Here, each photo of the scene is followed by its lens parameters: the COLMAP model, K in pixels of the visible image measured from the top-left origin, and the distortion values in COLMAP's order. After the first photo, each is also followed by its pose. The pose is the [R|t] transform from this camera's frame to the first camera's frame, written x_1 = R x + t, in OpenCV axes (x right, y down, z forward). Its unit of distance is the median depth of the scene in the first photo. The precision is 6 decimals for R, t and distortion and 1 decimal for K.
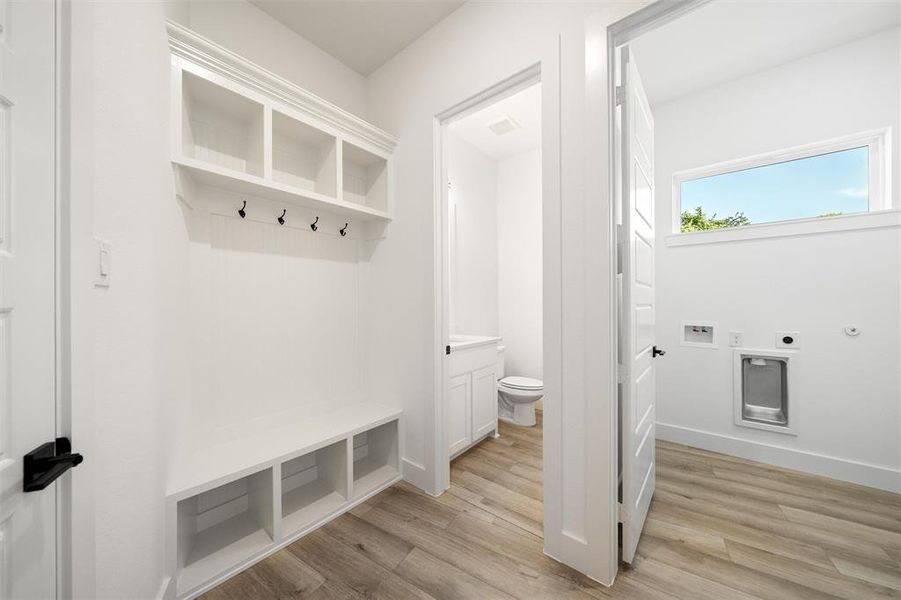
lens RADIAL K [[306.6, 0, 450.8], [0, 306.6, 303.4], [0, 0, 1]] dist [-0.001488, 0.000084]
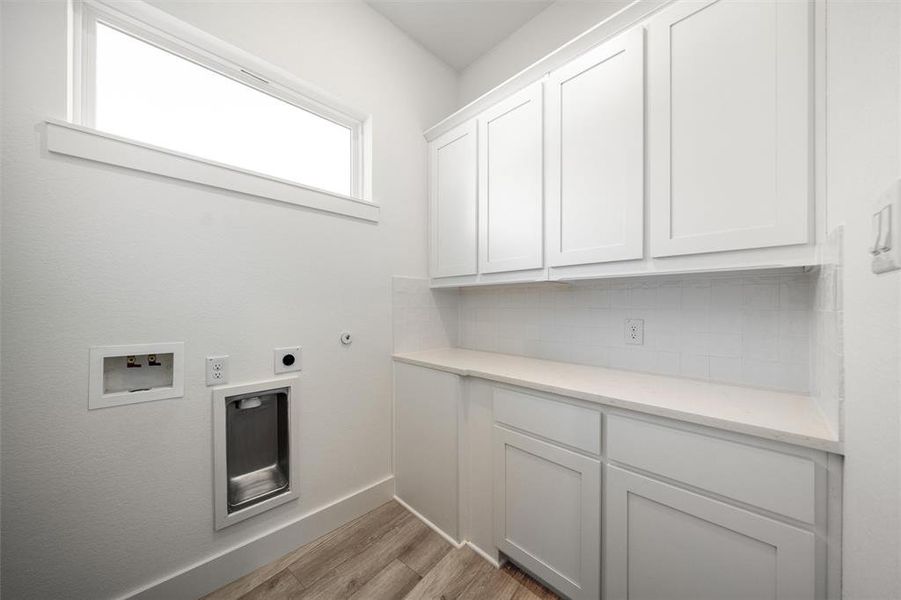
lens RADIAL K [[306.6, 0, 450.8], [0, 306.6, 303.4], [0, 0, 1]] dist [-0.001488, 0.000084]
pose [[0.091363, 0.004598, 0.995807, 0.434893], [0.000786, 0.999989, -0.004689, -0.000556], [-0.995817, 0.001211, 0.091359, 0.546746]]
